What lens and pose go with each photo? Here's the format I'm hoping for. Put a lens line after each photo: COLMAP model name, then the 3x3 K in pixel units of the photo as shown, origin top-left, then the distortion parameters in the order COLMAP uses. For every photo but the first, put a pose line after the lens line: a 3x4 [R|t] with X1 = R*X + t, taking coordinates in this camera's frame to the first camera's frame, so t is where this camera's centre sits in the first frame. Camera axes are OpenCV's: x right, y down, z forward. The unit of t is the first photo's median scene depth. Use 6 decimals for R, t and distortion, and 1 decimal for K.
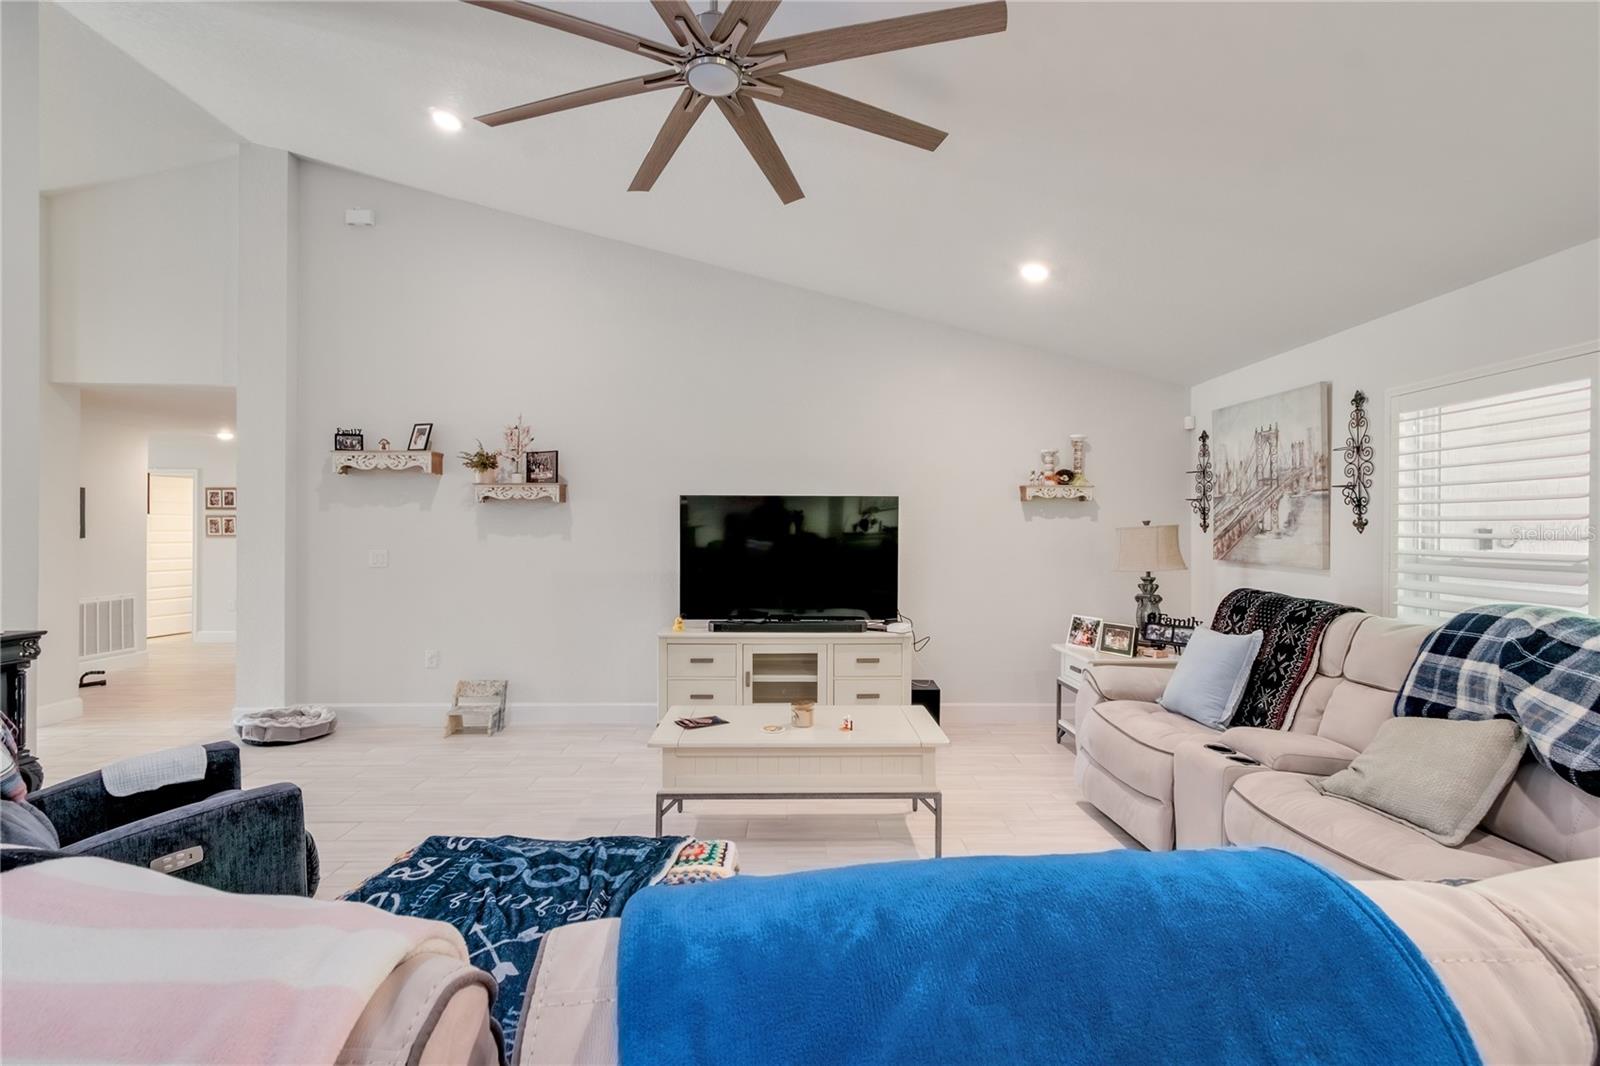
lens RADIAL K [[726.5, 0, 809.9], [0, 726.5, 531.4], [0, 0, 1]] dist [0.002547, 0.000517]
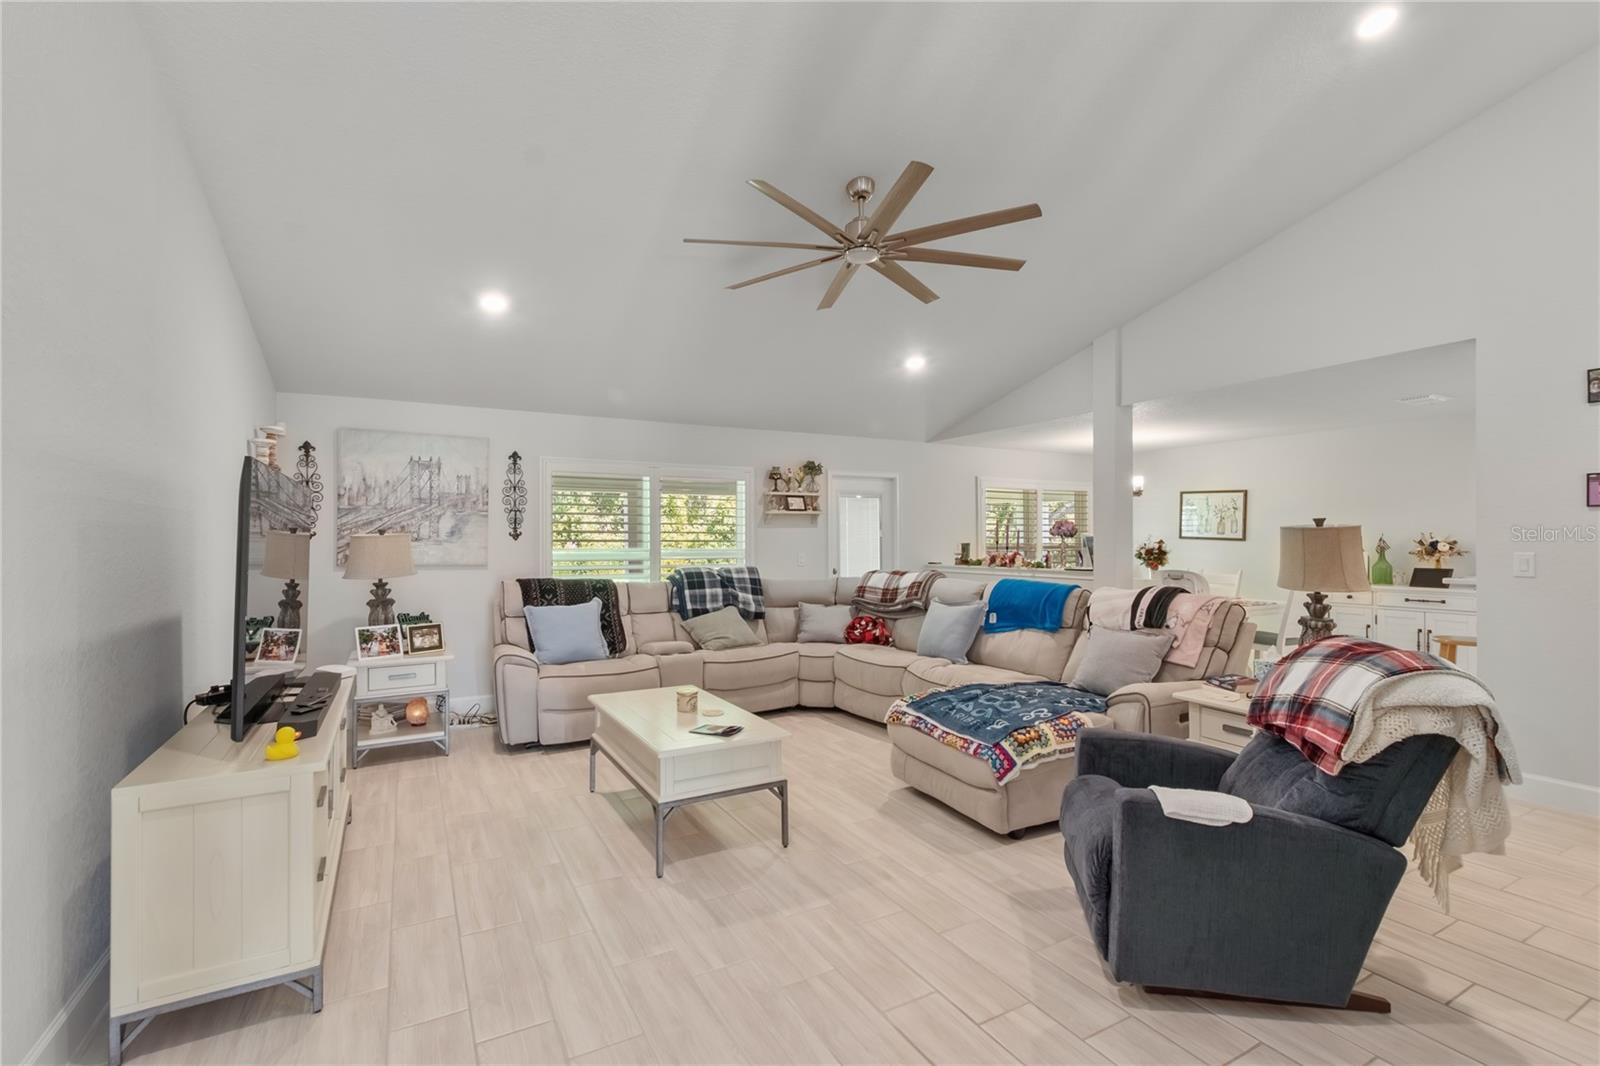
lens RADIAL K [[726.5, 0, 800.9], [0, 726.5, 537.5], [0, 0, 1]] dist [0.002547, 0.000517]
pose [[-0.467904, 0.001403, 0.883778, -0.784857], [0.001396, 0.999999, -0.000849, -0.001295], [-0.883778, 0.000837, -0.467905, 0.985773]]
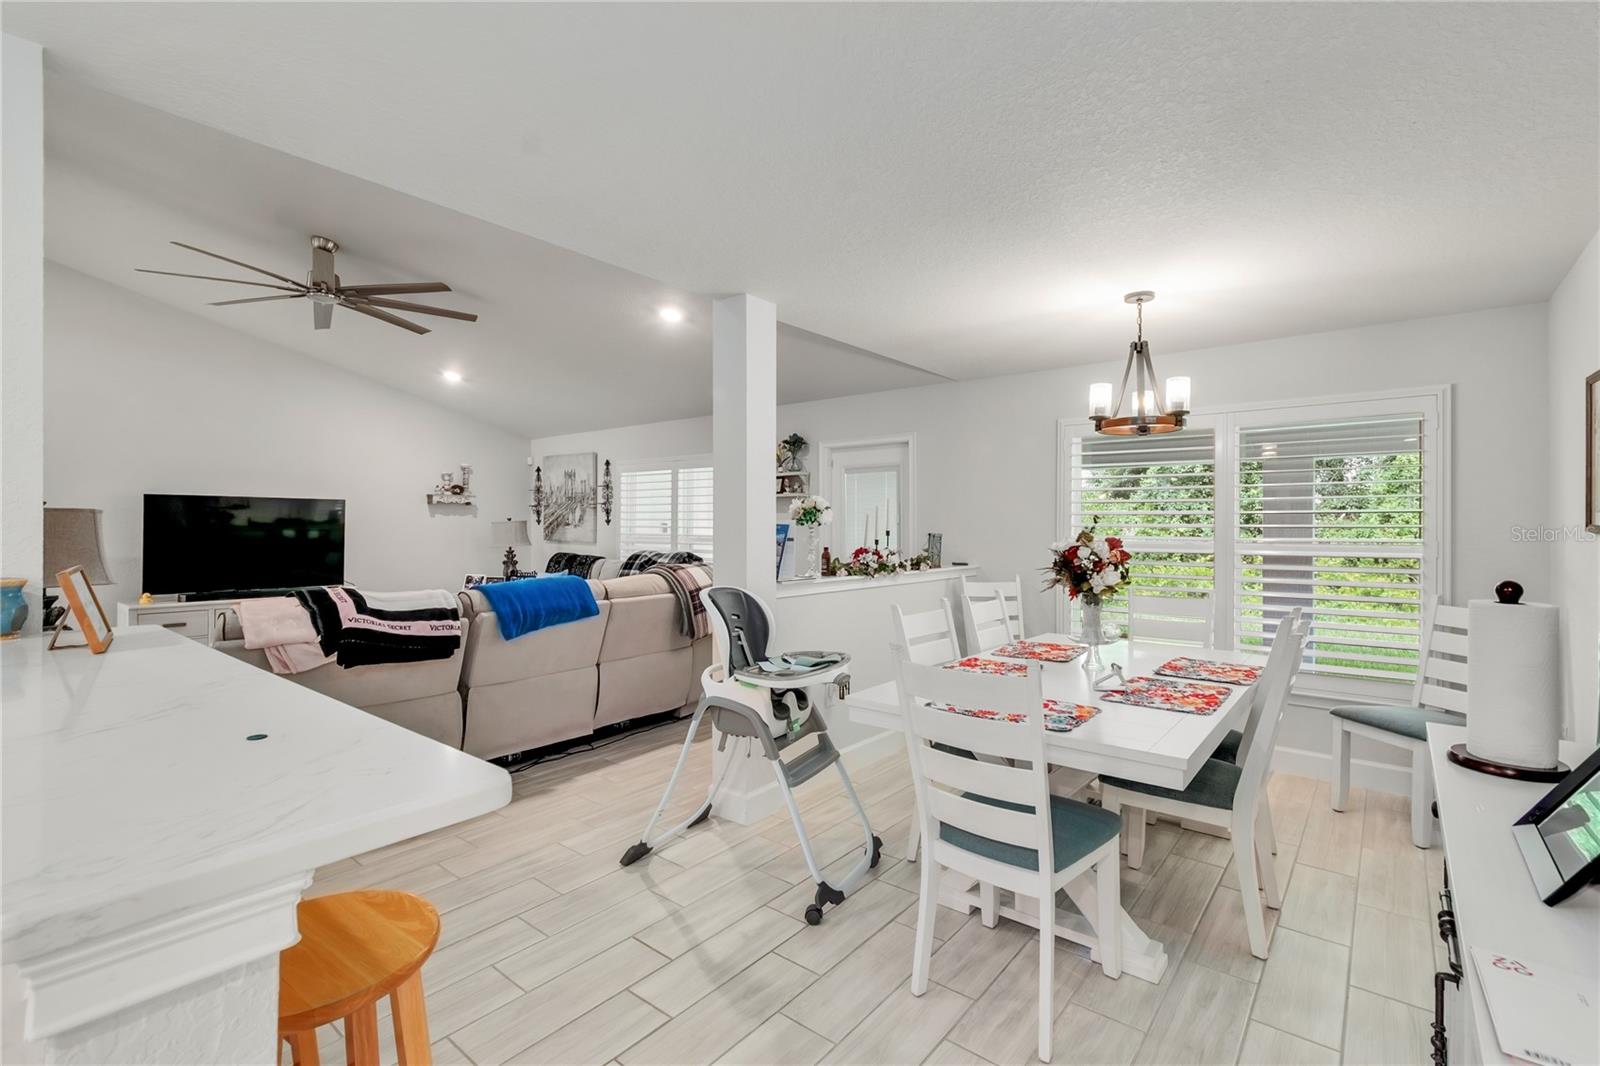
lens RADIAL K [[726.5, 0, 797.3], [0, 726.5, 528.8], [0, 0, 1]] dist [0.002547, 0.000517]
pose [[0.651945, -0.002646, 0.758262, -0.426081], [-0.002839, 0.999978, 0.005930, -0.001586], [-0.758261, -0.006019, 0.651923, -0.690843]]
